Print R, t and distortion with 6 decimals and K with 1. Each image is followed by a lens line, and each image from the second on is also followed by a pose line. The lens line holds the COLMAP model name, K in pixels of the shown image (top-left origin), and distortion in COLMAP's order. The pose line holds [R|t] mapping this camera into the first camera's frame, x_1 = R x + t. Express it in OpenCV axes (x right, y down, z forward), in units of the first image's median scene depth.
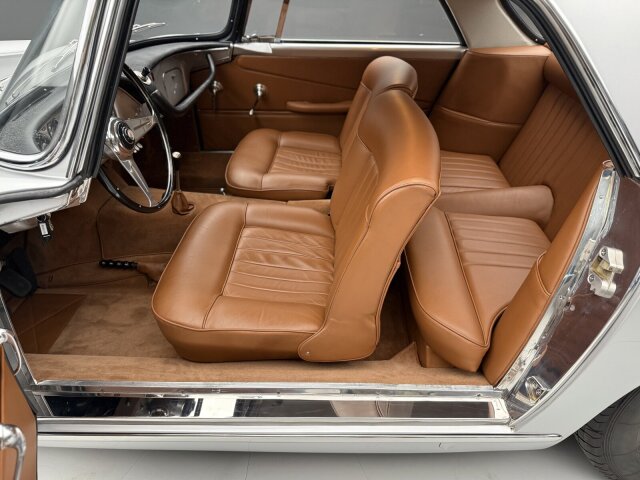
lens RADIAL K [[451.4, 0, 320.0], [0, 451.4, 240.0], [0, 0, 1]] dist [0.066377, -0.129759]
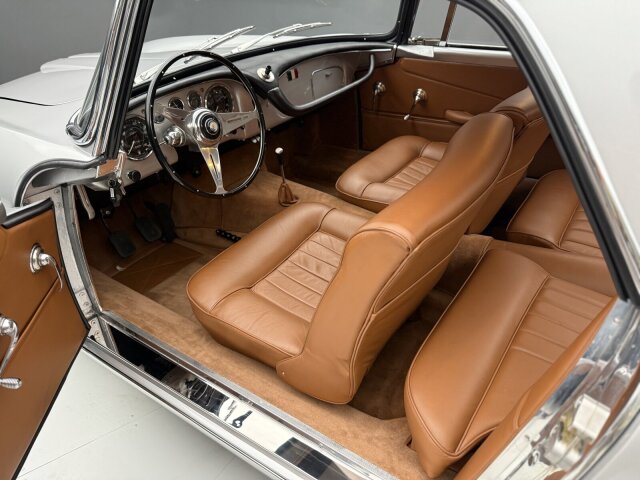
lens RADIAL K [[450.9, 0, 320.0], [0, 450.9, 240.0], [0, 0, 1]] dist [0.042152, -0.079965]
pose [[0.837403, 0.253018, -0.484498, 0.246084], [-0.246311, 0.965987, 0.078743, -0.068147], [0.487942, 0.053397, 0.871241, 0.104312]]
